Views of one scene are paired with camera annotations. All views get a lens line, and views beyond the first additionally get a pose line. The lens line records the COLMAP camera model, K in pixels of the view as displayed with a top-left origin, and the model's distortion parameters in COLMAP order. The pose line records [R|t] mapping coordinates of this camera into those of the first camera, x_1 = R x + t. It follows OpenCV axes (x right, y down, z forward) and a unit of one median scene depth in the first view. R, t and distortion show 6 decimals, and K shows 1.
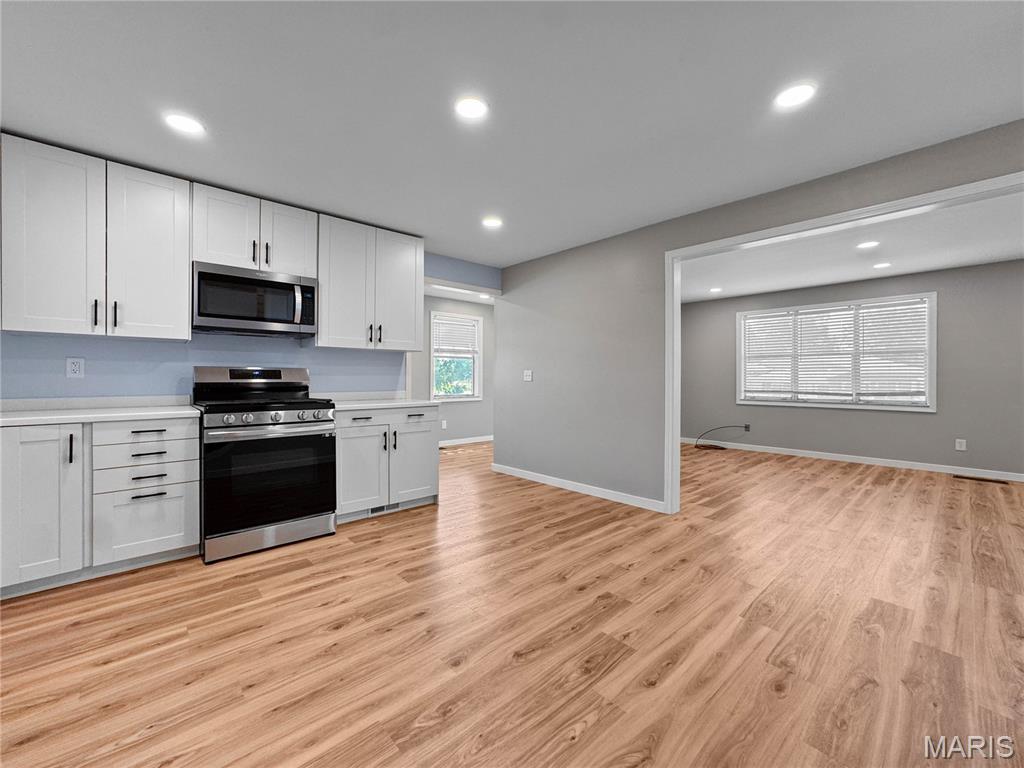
lens RADIAL K [[420.2, 0, 510.8], [0, 420.2, 378.3], [0, 0, 1]] dist [-0.041927, 0.018575]
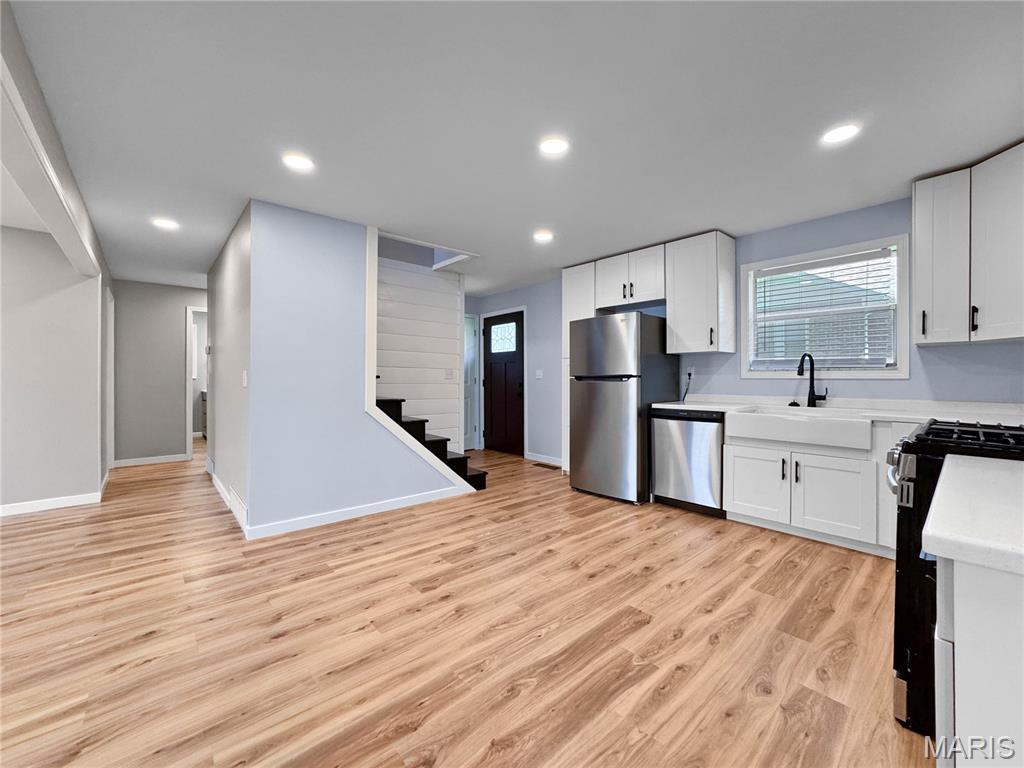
lens RADIAL K [[420.2, 0, 510.8], [0, 420.2, 378.3], [0, 0, 1]] dist [-0.041927, 0.018575]
pose [[-0.999923, -0.003310, 0.011922, 0.006275], [-0.003278, 0.999991, 0.002697, -0.011313], [-0.011931, 0.002657, -0.999925, 1.670407]]
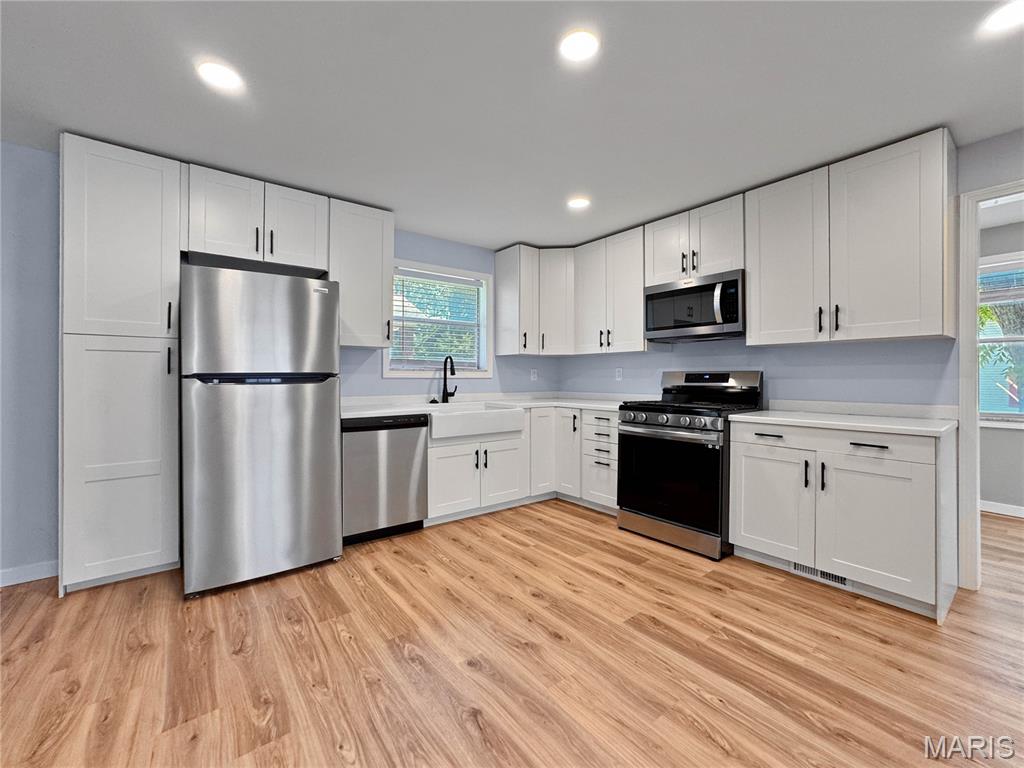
lens RADIAL K [[420.2, 0, 510.8], [0, 420.2, 378.3], [0, 0, 1]] dist [-0.041927, 0.018575]
pose [[-0.077764, 0.000640, -0.996972, 0.542865], [-0.002173, 0.999997, 0.000811, -0.010460], [0.996969, 0.002230, -0.077762, 0.725186]]
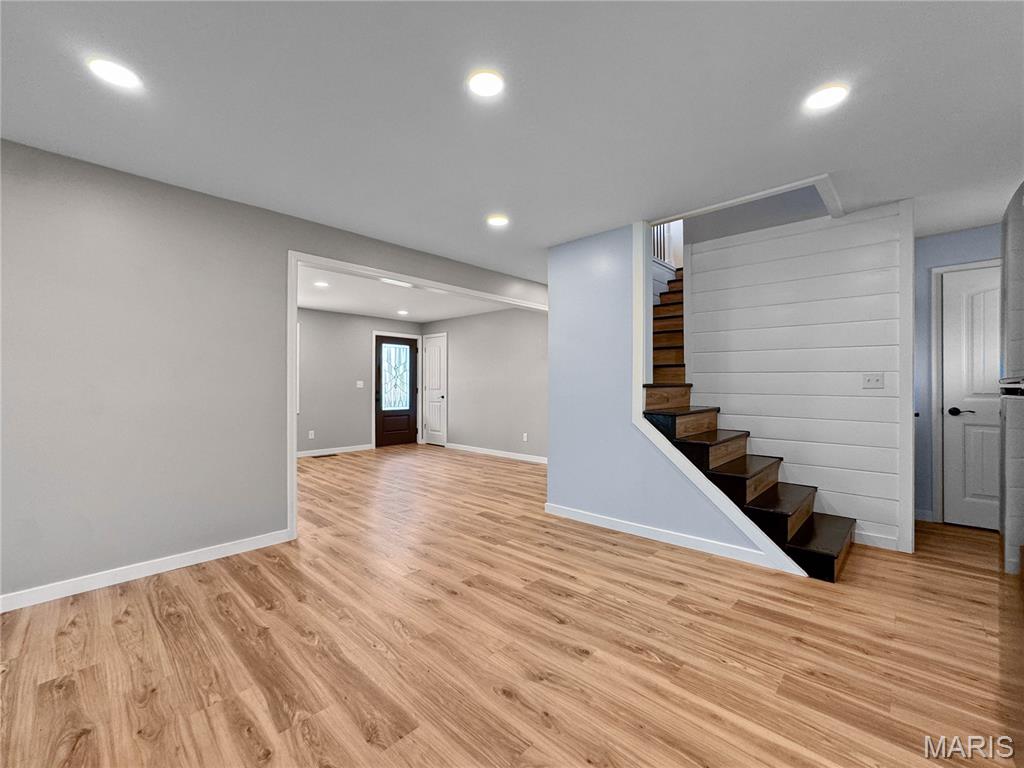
lens RADIAL K [[428.2, 0, 512.0], [0, 428.2, 384.0], [0, 0, 1]] dist [-0.045040, 0.018841]
pose [[-0.078999, 0.003094, 0.996870, -0.764474], [0.001763, 0.999994, -0.002964, -0.013182], [-0.996873, 0.001523, -0.079004, 0.791636]]
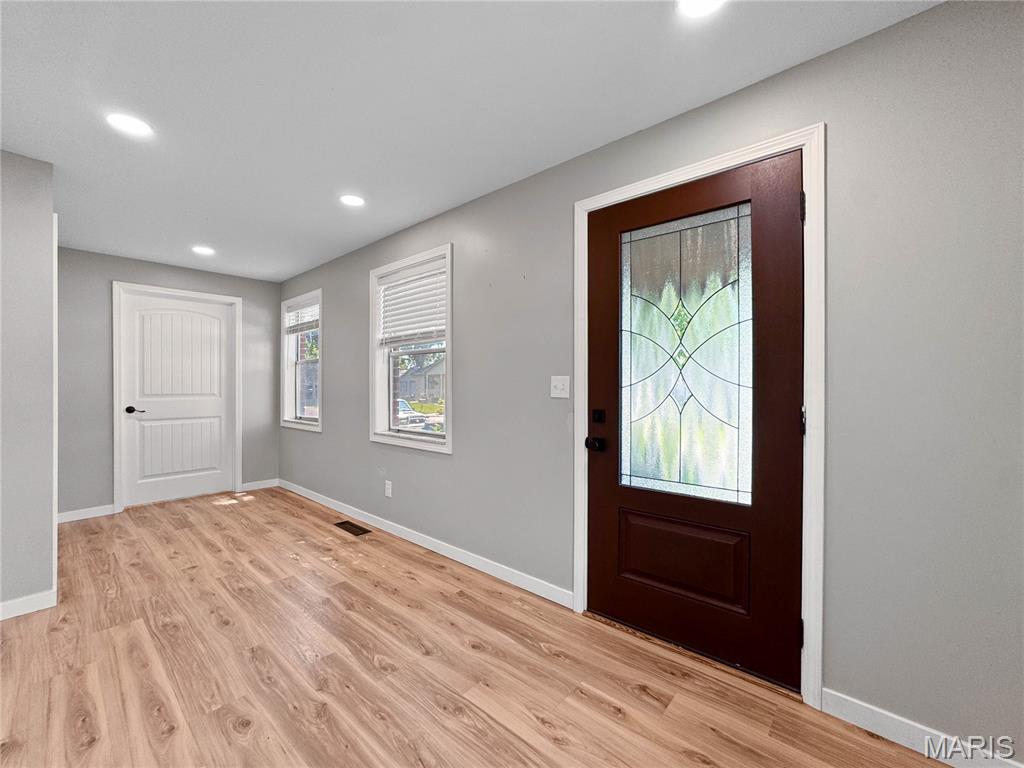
lens RADIAL K [[423.2, 0, 510.2], [0, 423.2, 382.1], [0, 0, 1]] dist [-0.041789, 0.017851]
pose [[0.994131, 0.002283, 0.108162, 2.099341], [-0.000953, 0.999923, -0.012344, -0.019538], [-0.108182, 0.012169, 0.994057, 0.702796]]
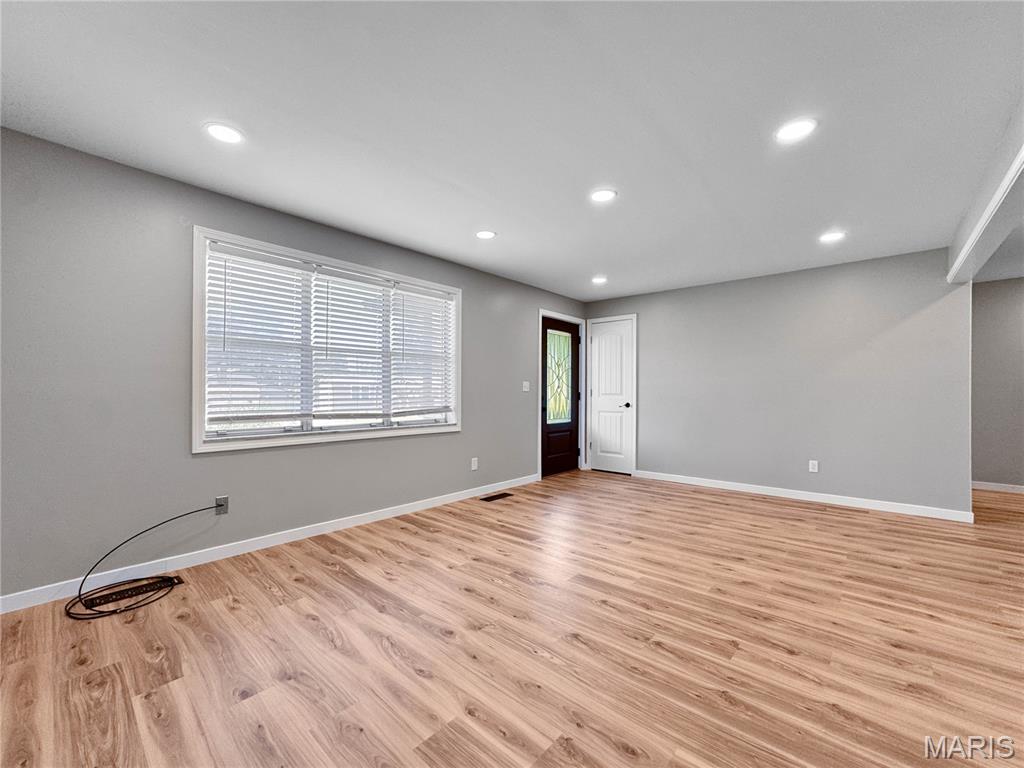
lens RADIAL K [[419.9, 0, 509.6], [0, 419.9, 390.1], [0, 0, 1]] dist [-0.044693, 0.019495]
pose [[-0.106439, 0.005608, 0.994303, 0.303872], [-0.001261, 0.999983, -0.005776, 0.007565], [-0.994318, -0.001869, -0.106430, 1.896399]]
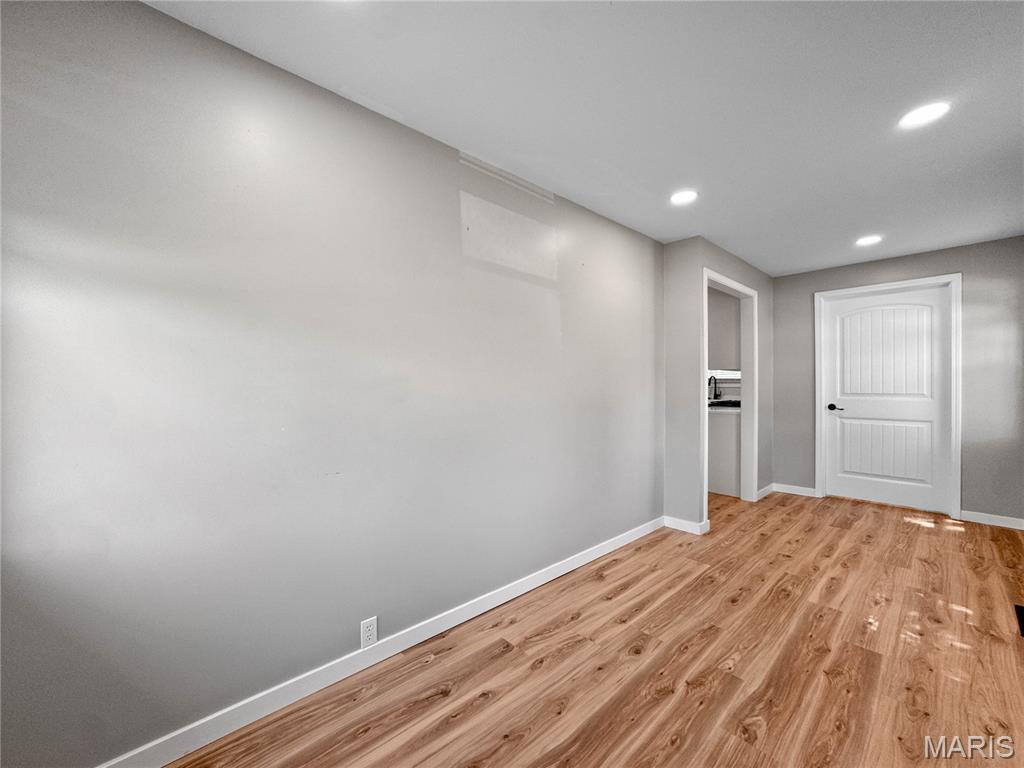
lens RADIAL K [[411.2, 0, 512.0], [0, 411.2, 384.0], [0, 0, 1]] dist [-0.002292, 0.004685]
pose [[0.011950, 0.000730, -0.999928, 2.529258], [0.002133, 0.999997, 0.000756, -0.032373], [0.999926, -0.002142, 0.011948, 1.084954]]
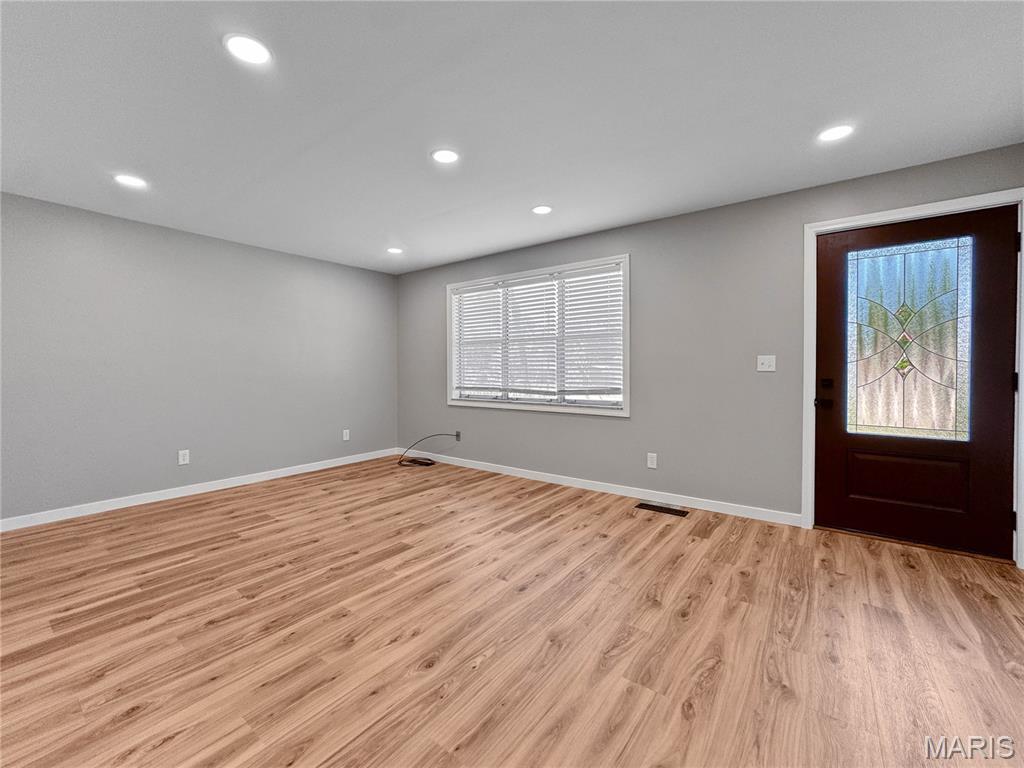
lens RADIAL K [[423.2, 0, 510.2], [0, 423.2, 382.1], [0, 0, 1]] dist [-0.041789, 0.017851]
pose [[0.981958, -0.009210, 0.188874, 1.304691], [0.004022, 0.999604, 0.027836, -0.003250], [-0.189056, -0.026574, 0.981607, 0.568301]]
